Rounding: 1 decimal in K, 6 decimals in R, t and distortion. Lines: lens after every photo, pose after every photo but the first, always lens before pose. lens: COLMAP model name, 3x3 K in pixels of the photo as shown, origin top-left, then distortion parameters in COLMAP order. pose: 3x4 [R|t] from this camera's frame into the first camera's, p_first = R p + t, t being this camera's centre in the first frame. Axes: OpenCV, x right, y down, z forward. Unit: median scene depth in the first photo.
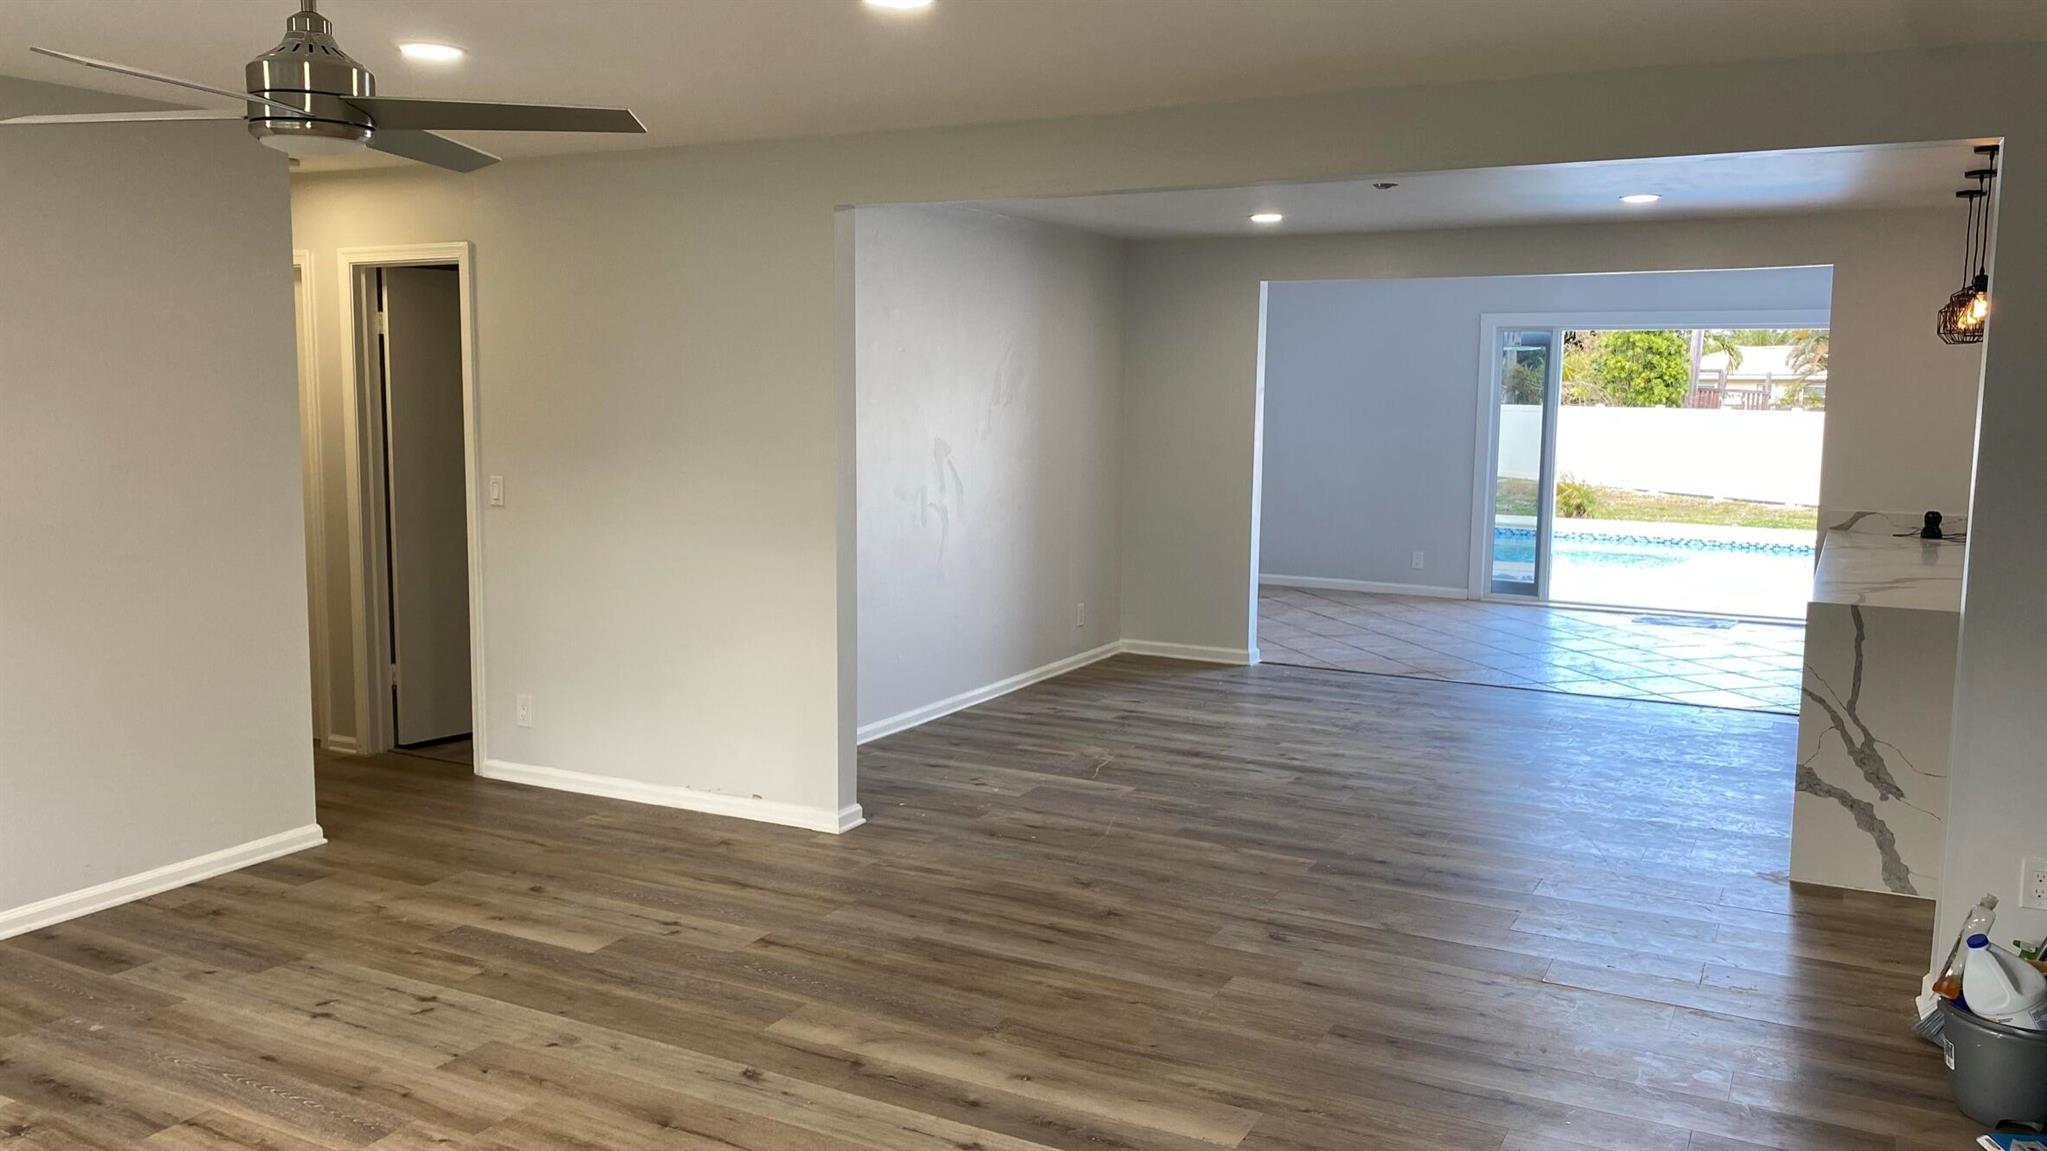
lens RADIAL K [[1552.3, 0, 1038.4], [0, 1552.3, 580.0], [0, 0, 1]] dist [0.028793, -0.031337]
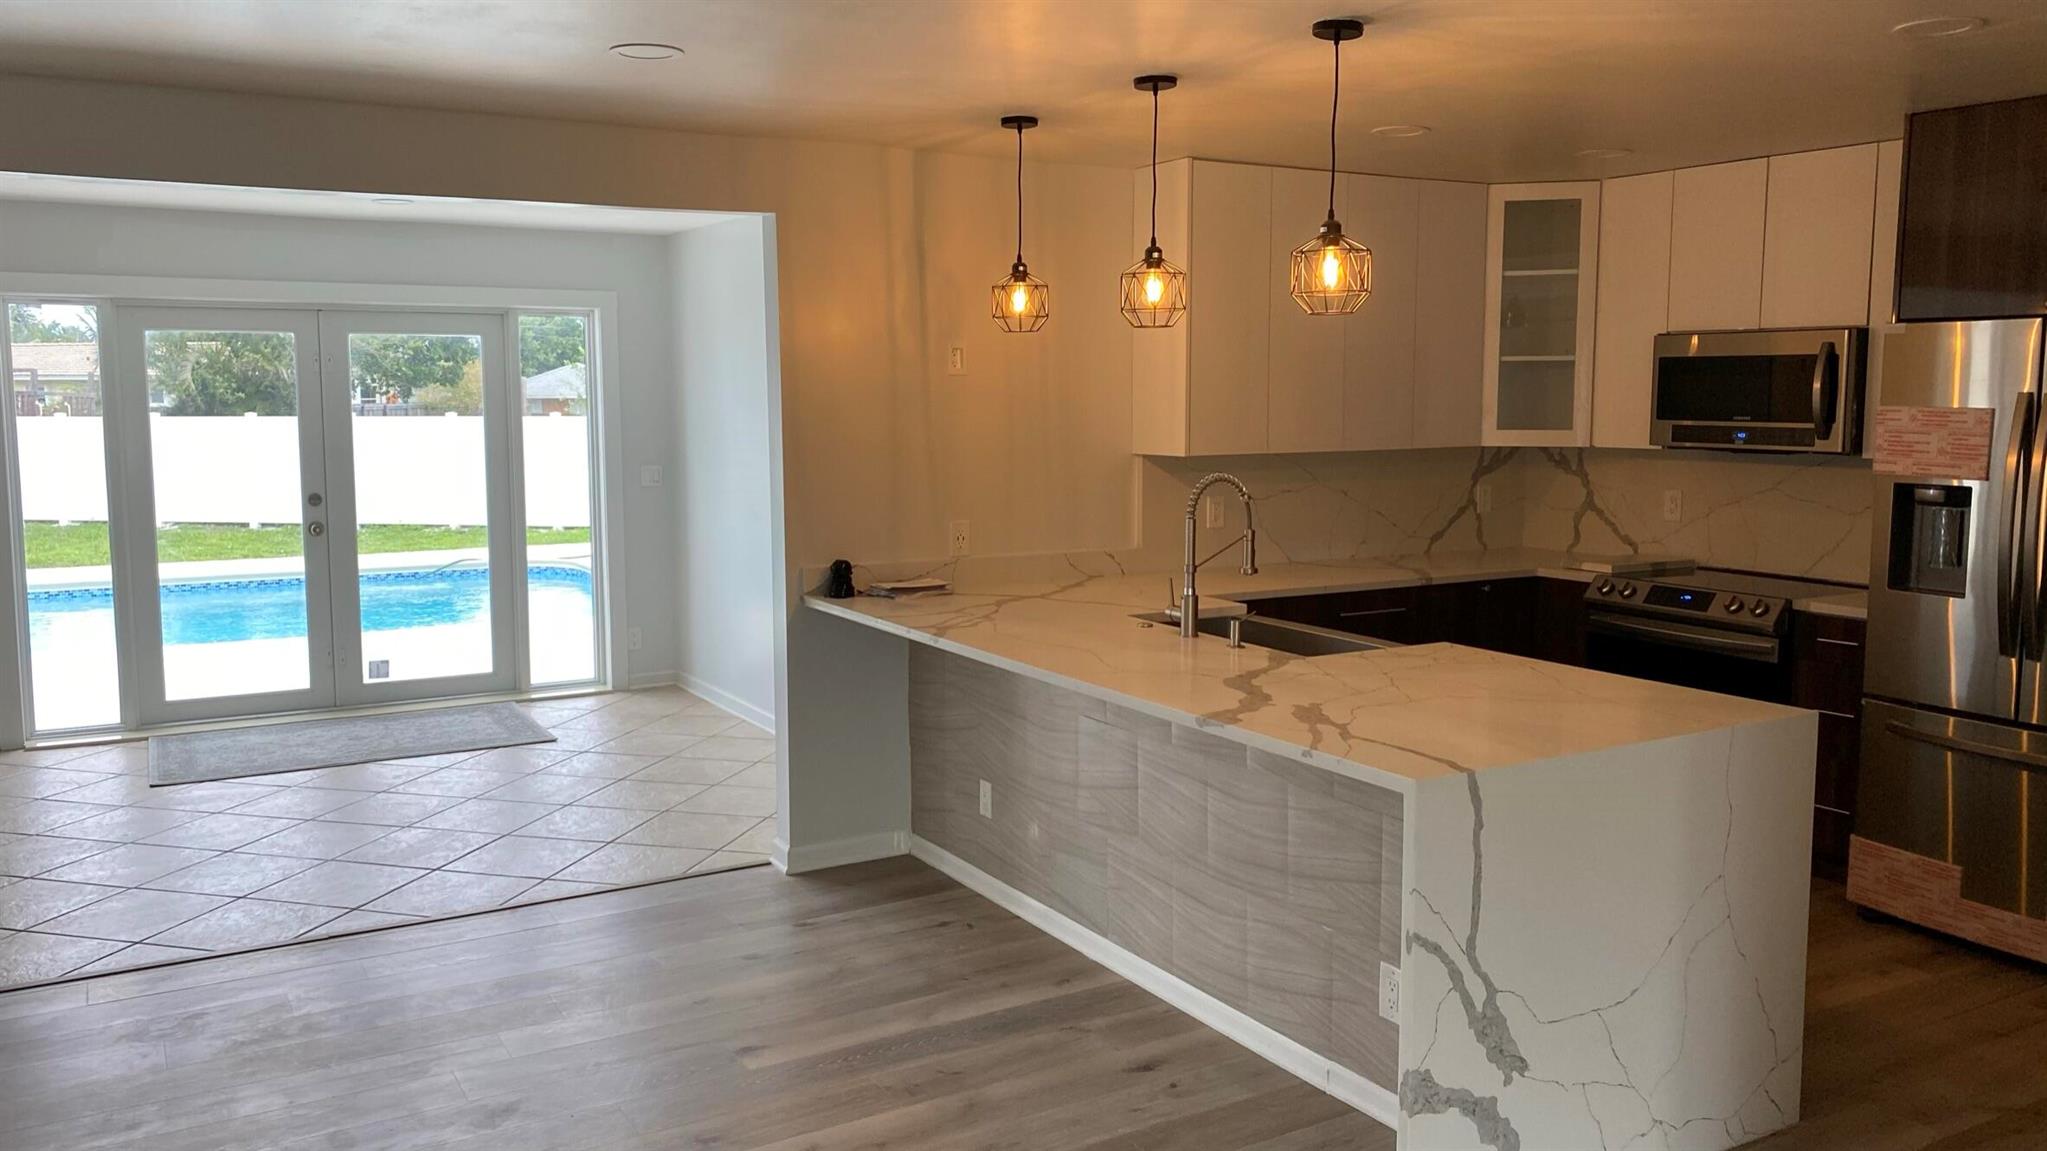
lens RADIAL K [[1552.3, 0, 1025.8], [0, 1552.3, 543.8], [0, 0, 1]] dist [0.028793, -0.031337]
pose [[0.524433, -0.093078, 0.846349, -0.027068], [0.112749, 0.992845, 0.039325, -0.076629], [-0.843954, 0.074801, 0.531175, 0.588192]]
